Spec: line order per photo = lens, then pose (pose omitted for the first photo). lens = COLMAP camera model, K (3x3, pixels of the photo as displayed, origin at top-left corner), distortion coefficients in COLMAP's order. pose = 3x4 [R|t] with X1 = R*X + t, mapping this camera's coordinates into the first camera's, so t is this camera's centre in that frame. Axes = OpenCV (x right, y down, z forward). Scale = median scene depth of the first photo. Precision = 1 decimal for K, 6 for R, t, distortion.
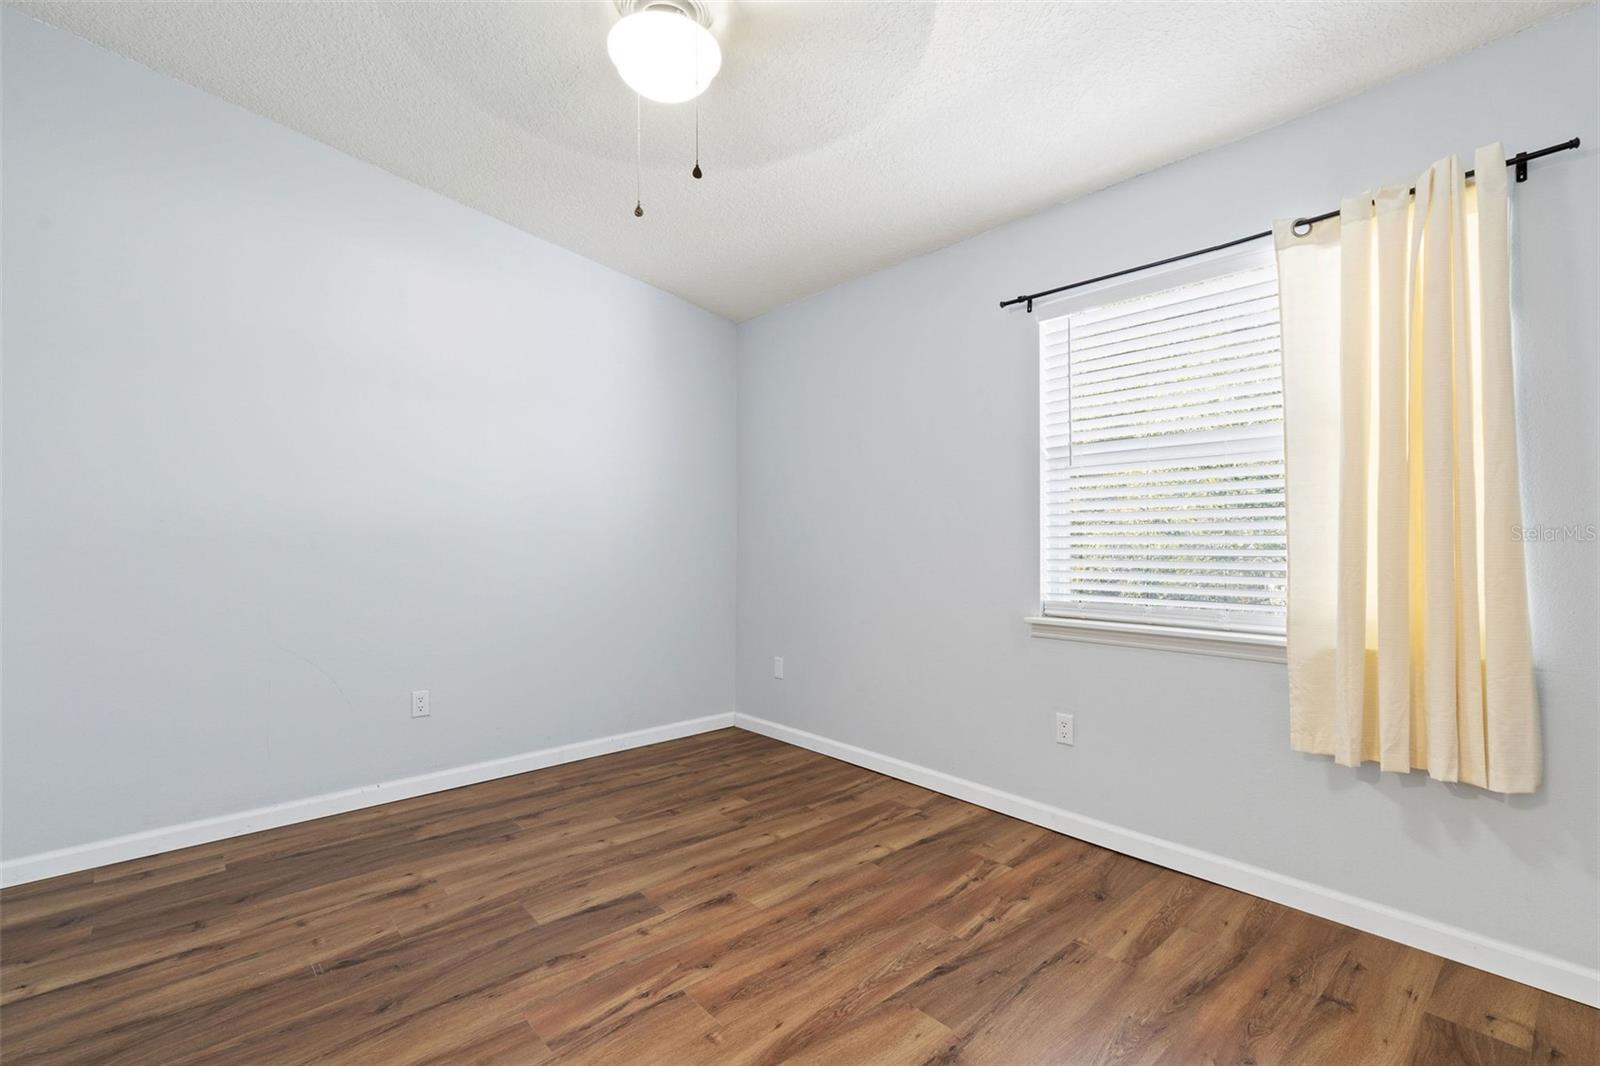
lens RADIAL K [[729.5, 0, 803.3], [0, 729.5, 541.7], [0, 0, 1]] dist [-0.005939, 0.001472]
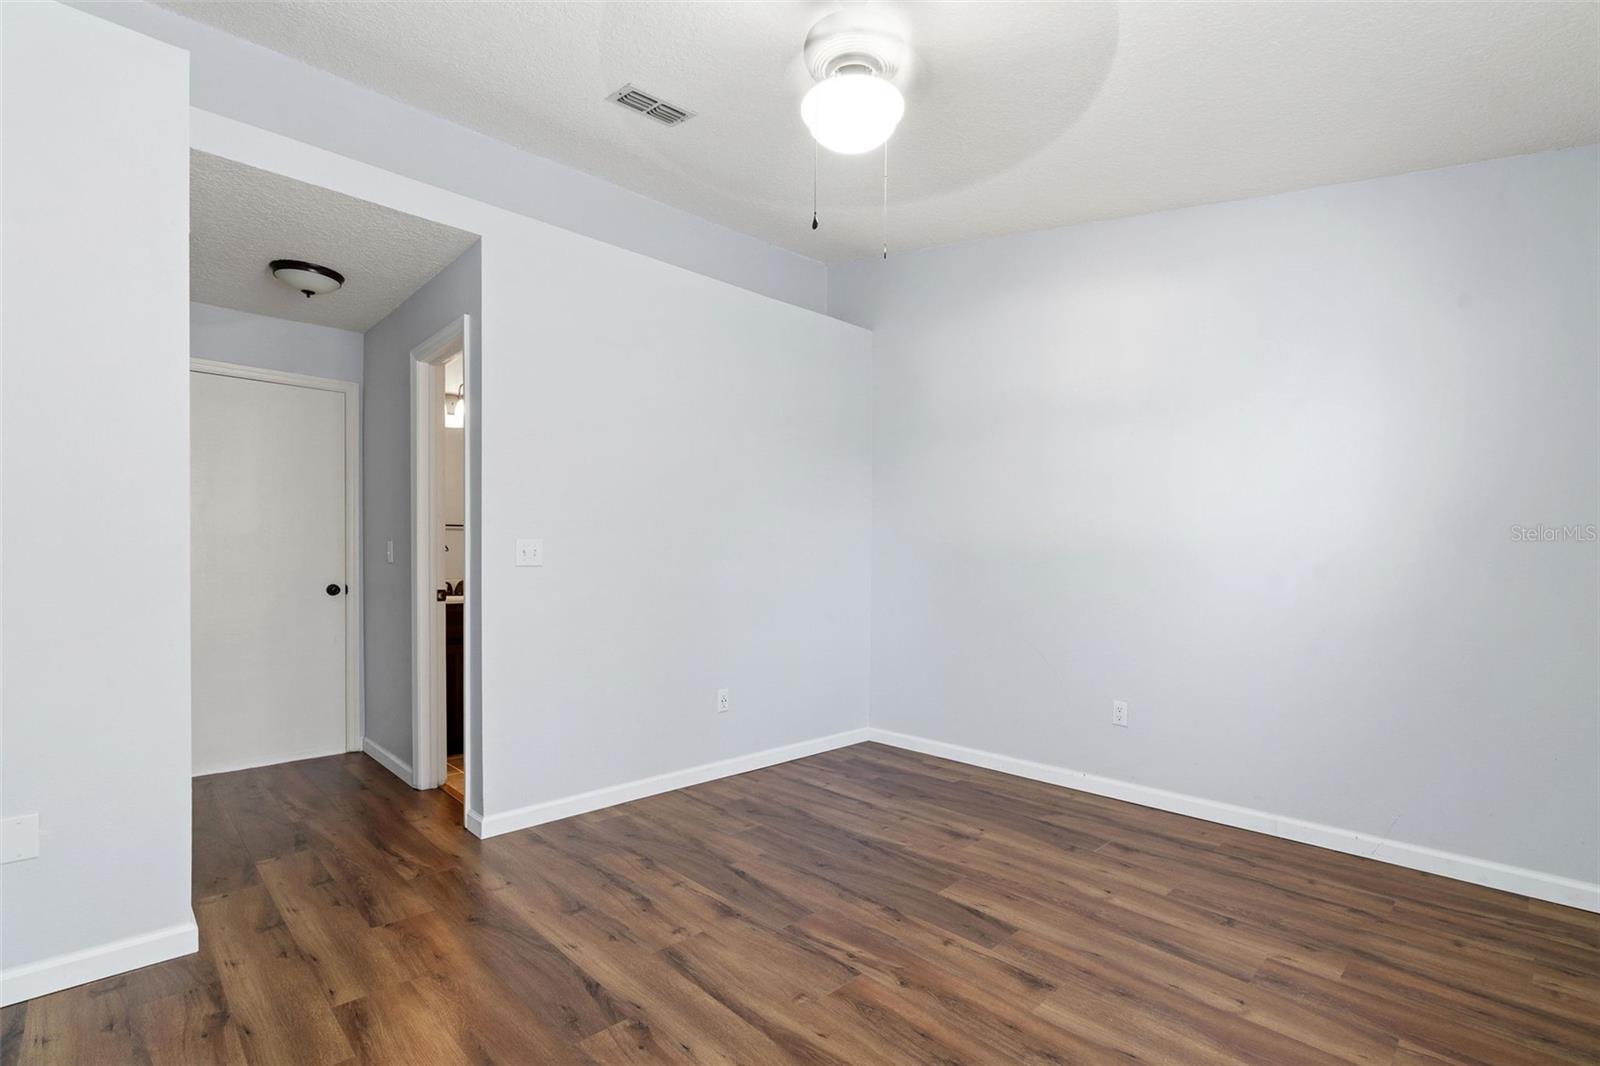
lens RADIAL K [[729.5, 0, 803.8], [0, 729.5, 517.5], [0, 0, 1]] dist [-0.005939, 0.001472]
pose [[0.049702, -0.045716, -0.997717, 0.680830], [-0.014291, 0.998817, -0.046479, -0.010771], [0.998662, 0.016568, 0.048990, 0.607893]]
